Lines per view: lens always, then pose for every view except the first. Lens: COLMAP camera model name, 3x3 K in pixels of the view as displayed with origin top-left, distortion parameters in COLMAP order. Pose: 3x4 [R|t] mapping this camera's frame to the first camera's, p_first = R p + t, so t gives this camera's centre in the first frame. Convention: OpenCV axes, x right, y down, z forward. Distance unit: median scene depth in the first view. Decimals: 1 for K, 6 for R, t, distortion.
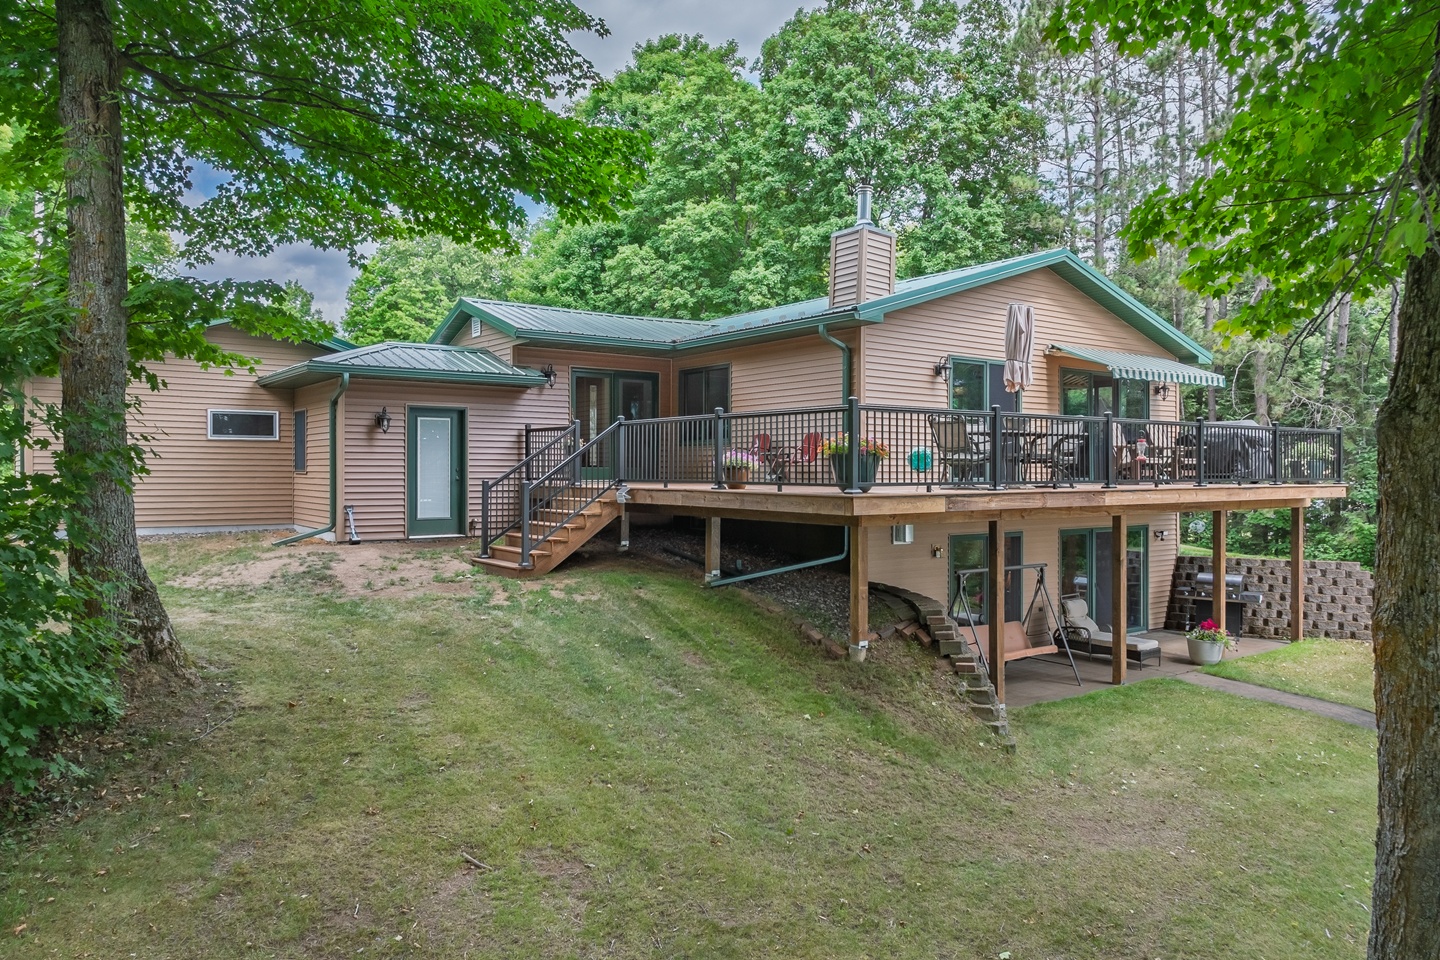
lens RADIAL K [[989.4, 0, 720.0], [0, 989.4, 480.0], [0, 0, 1]] dist [-0.005158, 0.009665]
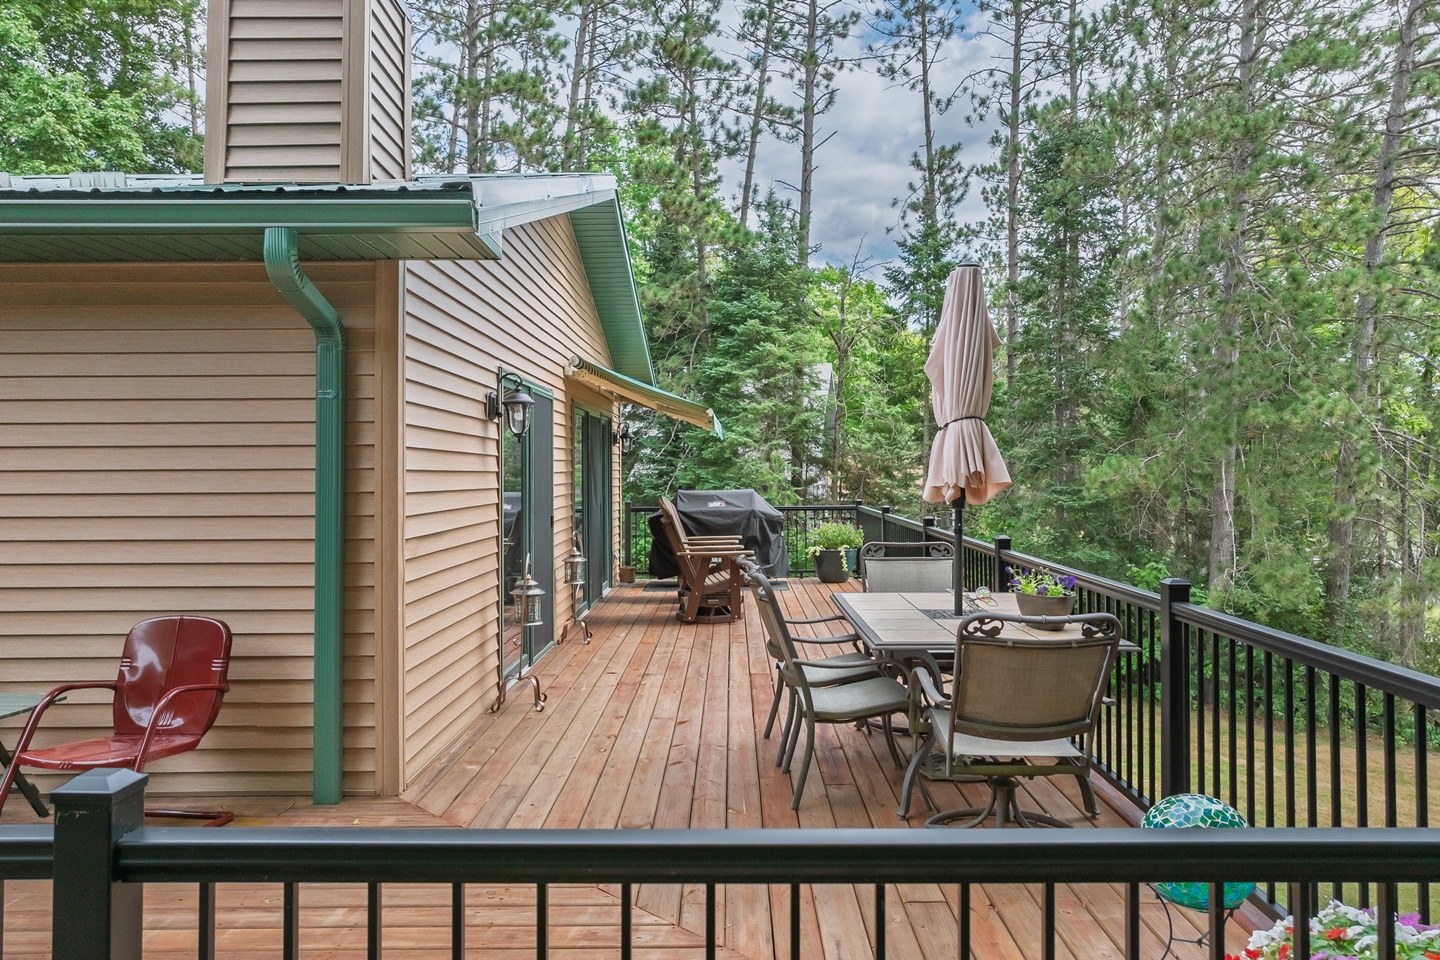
lens RADIAL K [[989.4, 0, 720.0], [0, 989.4, 480.0], [0, 0, 1]] dist [-0.005158, 0.009665]
pose [[0.585220, -0.016542, 0.810705, -0.018562], [0.015861, 0.999834, 0.008952, -0.037557], [-0.810719, 0.007619, 0.585386, 0.312281]]
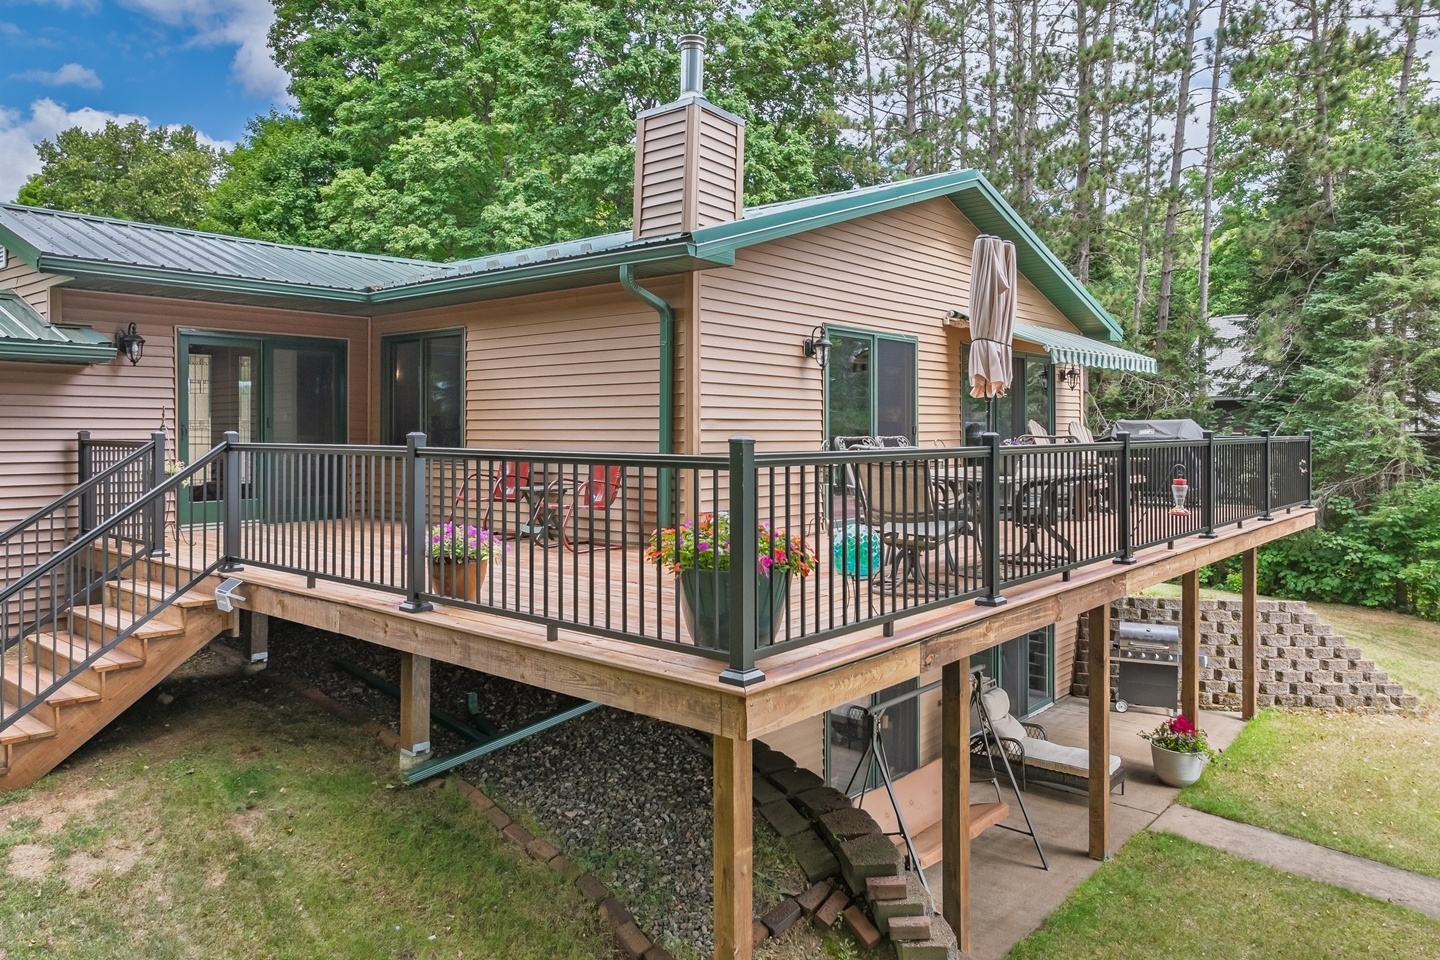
lens RADIAL K [[1005.8, 0, 725.2], [0, 1005.8, 429.1], [0, 0, 1]] dist [-0.001383, 0.010008]
pose [[0.971651, -0.001352, 0.236417, 0.009798], [0.003832, 0.999942, -0.010031, -0.024435], [-0.236390, 0.010652, 0.971600, 0.181043]]
